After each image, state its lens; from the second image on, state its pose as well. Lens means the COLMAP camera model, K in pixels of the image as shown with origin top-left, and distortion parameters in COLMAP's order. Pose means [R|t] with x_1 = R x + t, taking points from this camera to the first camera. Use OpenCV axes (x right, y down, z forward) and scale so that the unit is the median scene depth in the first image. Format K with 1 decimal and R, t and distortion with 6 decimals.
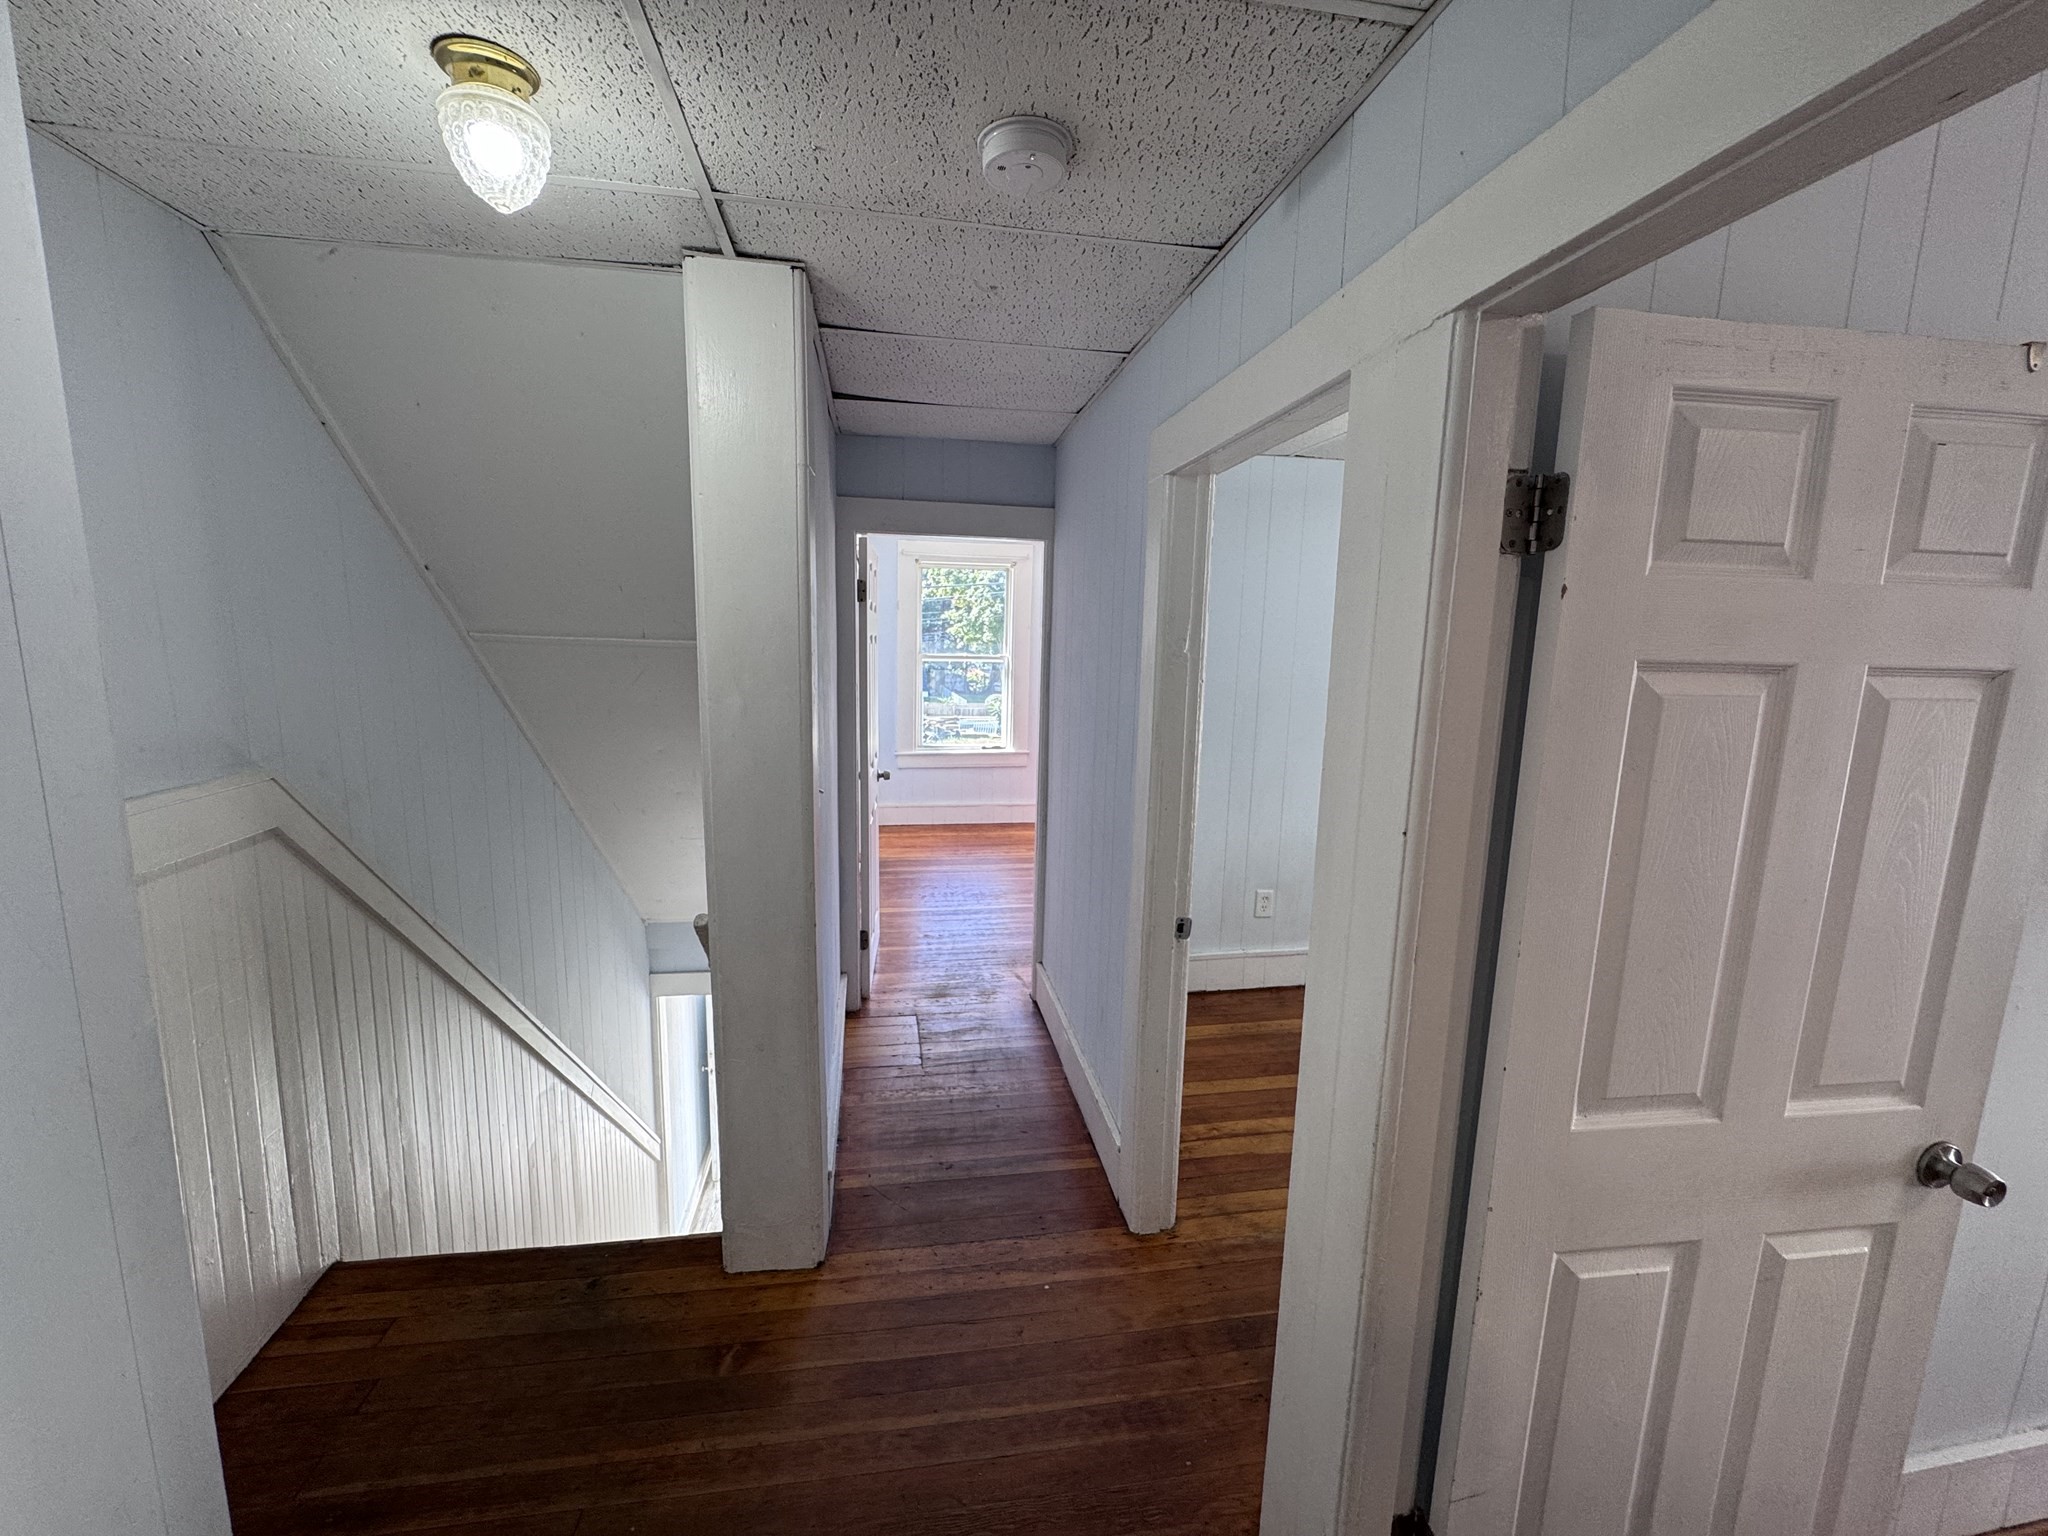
lens RADIAL K [[814.7, 0, 1032.7], [0, 814.7, 765.1], [0, 0, 1]] dist [0.000512, 0.000204]
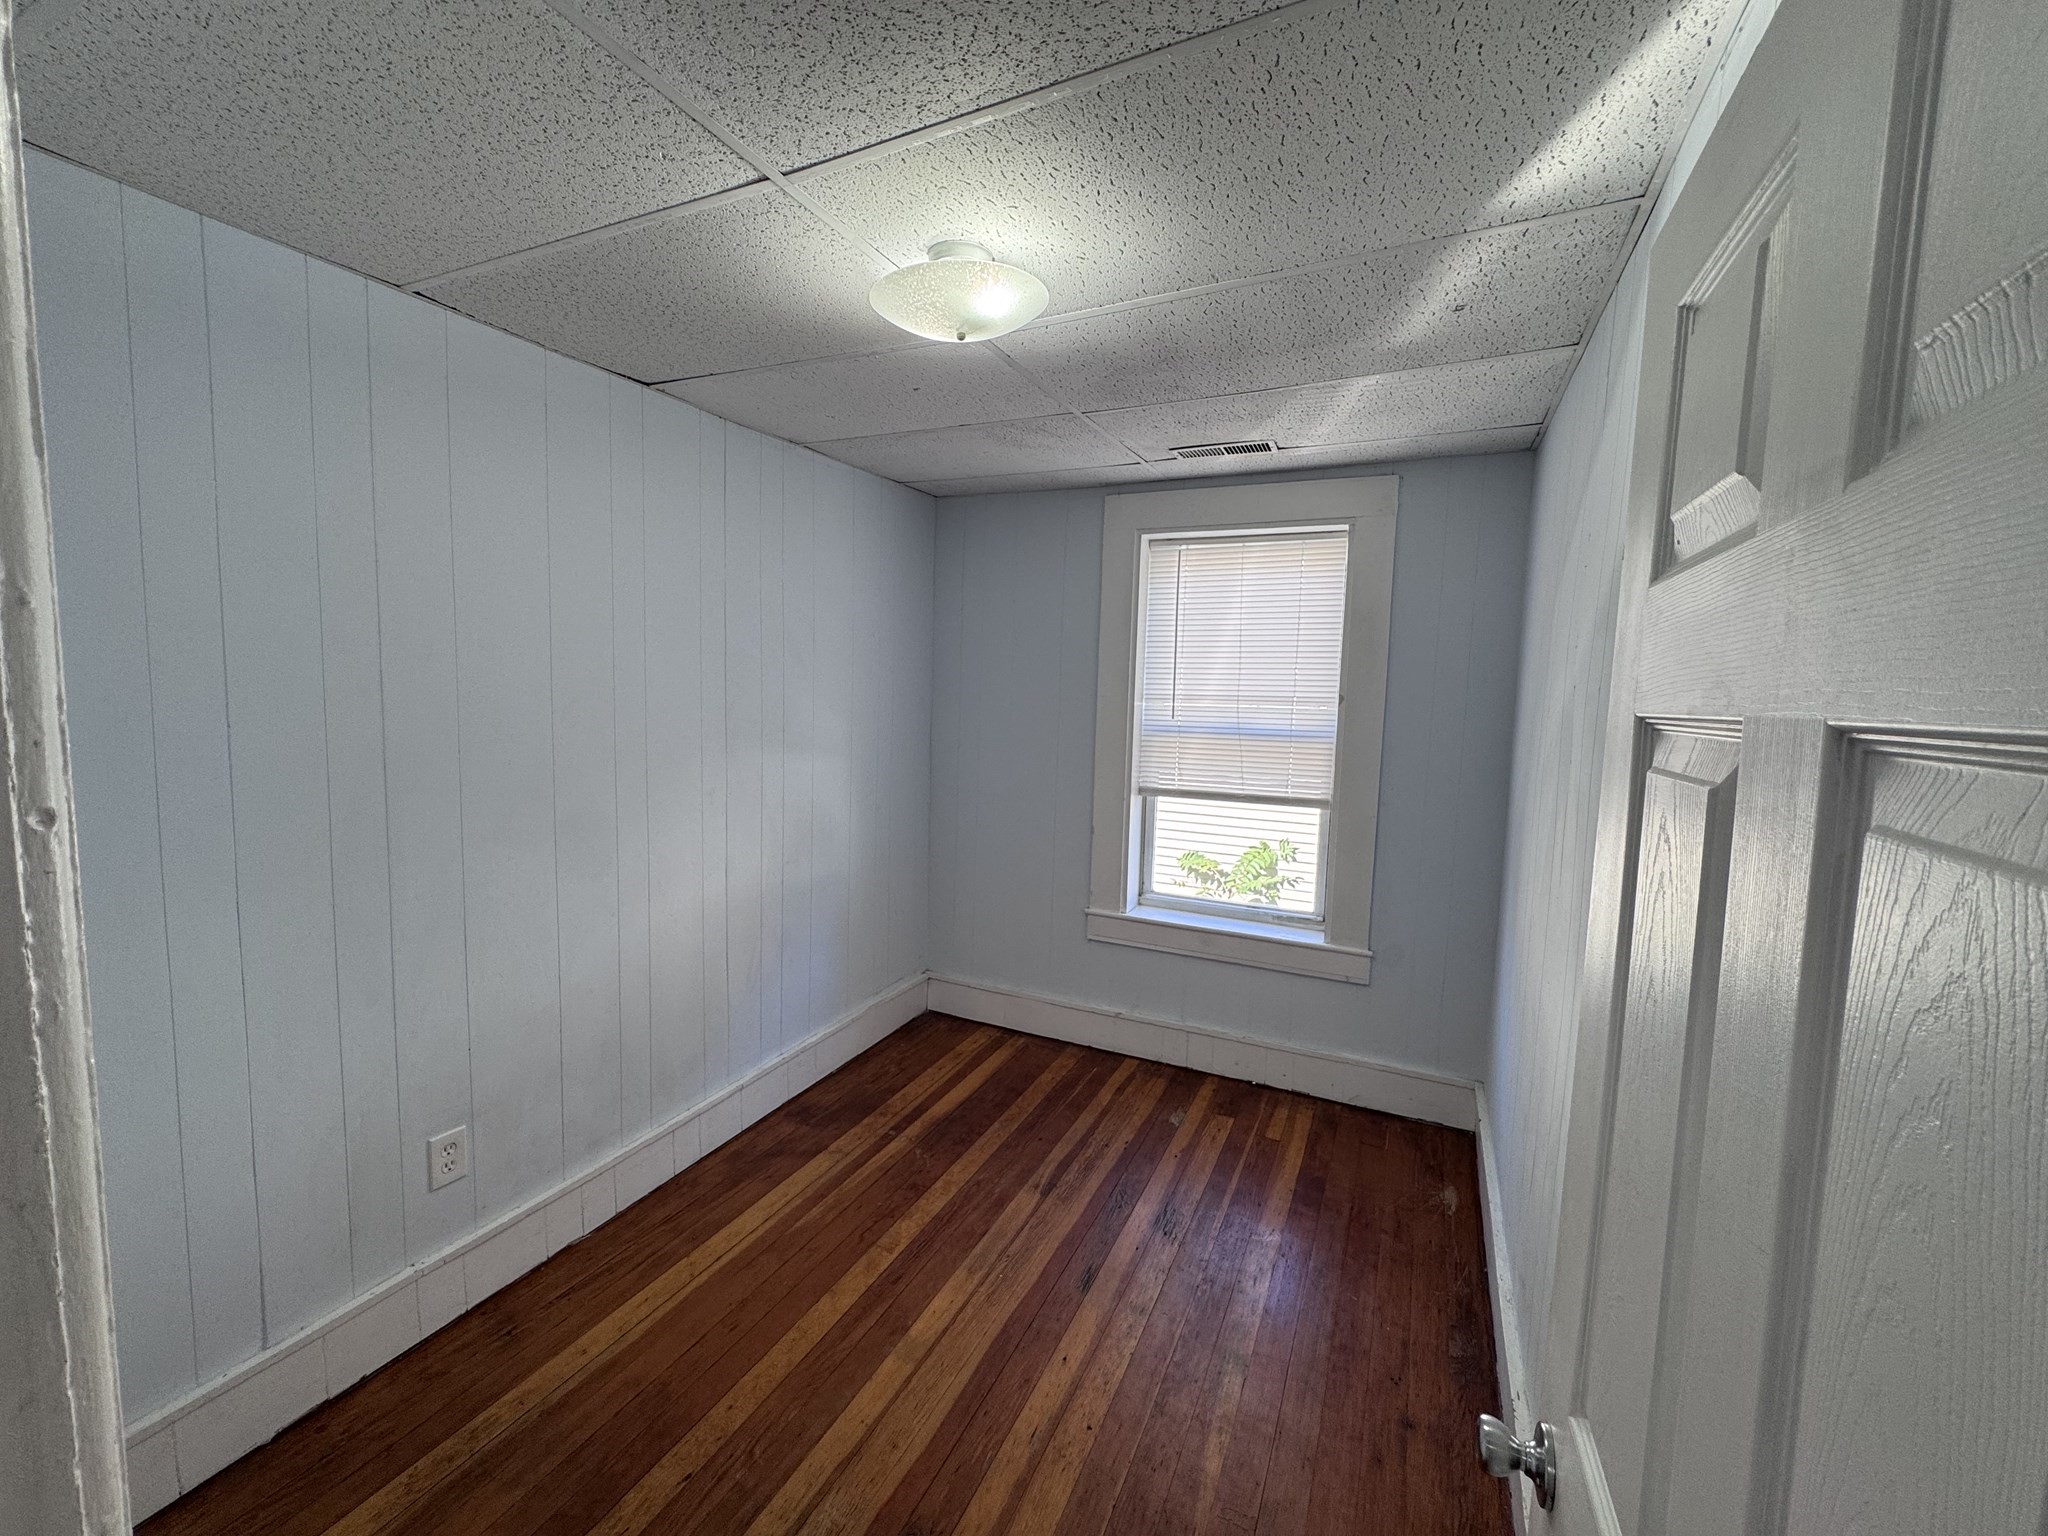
lens RADIAL K [[821.0, 0, 1021.6], [0, 821.0, 773.9], [0, 0, 1]] dist [-0.000530, 0.000280]
pose [[0.592968, -0.085843, 0.800637, 0.101377], [0.103661, 0.994166, 0.029820, -0.053470], [-0.798526, 0.065312, 0.598407, 0.374323]]
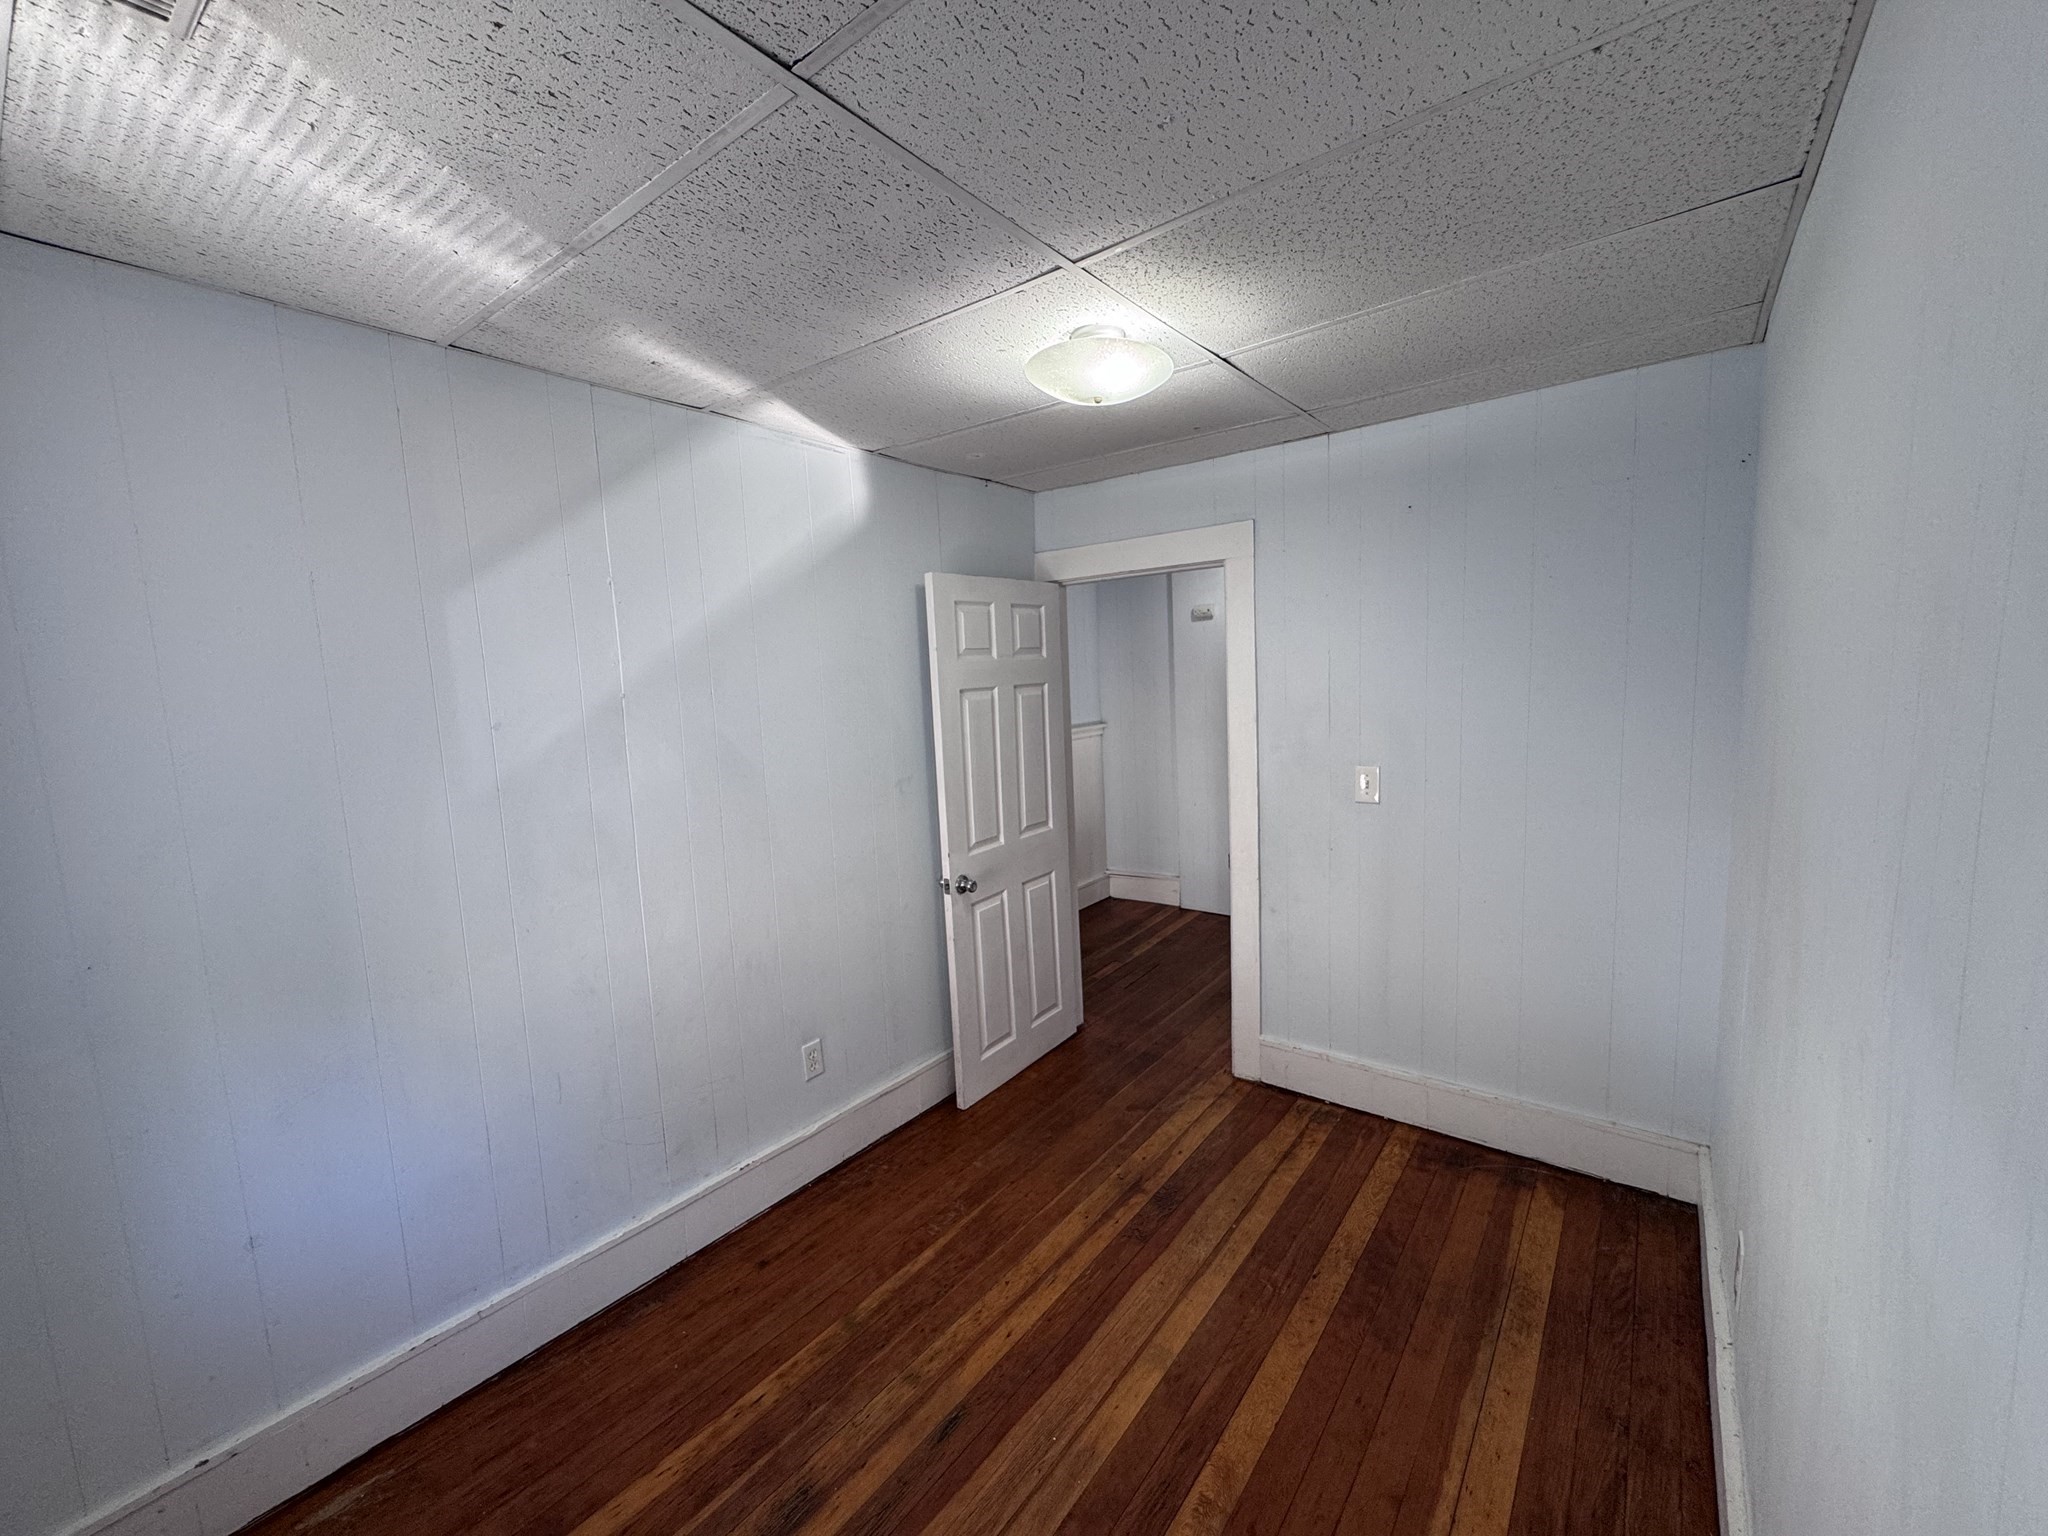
lens RADIAL K [[821.0, 0, 1021.6], [0, 821.0, 773.9], [0, 0, 1]] dist [-0.000530, 0.000280]
pose [[-0.742224, 0.094240, -0.663493, 0.821238], [-0.072297, 0.973025, 0.219080, -0.149902], [0.666241, 0.210575, -0.715389, 1.003922]]
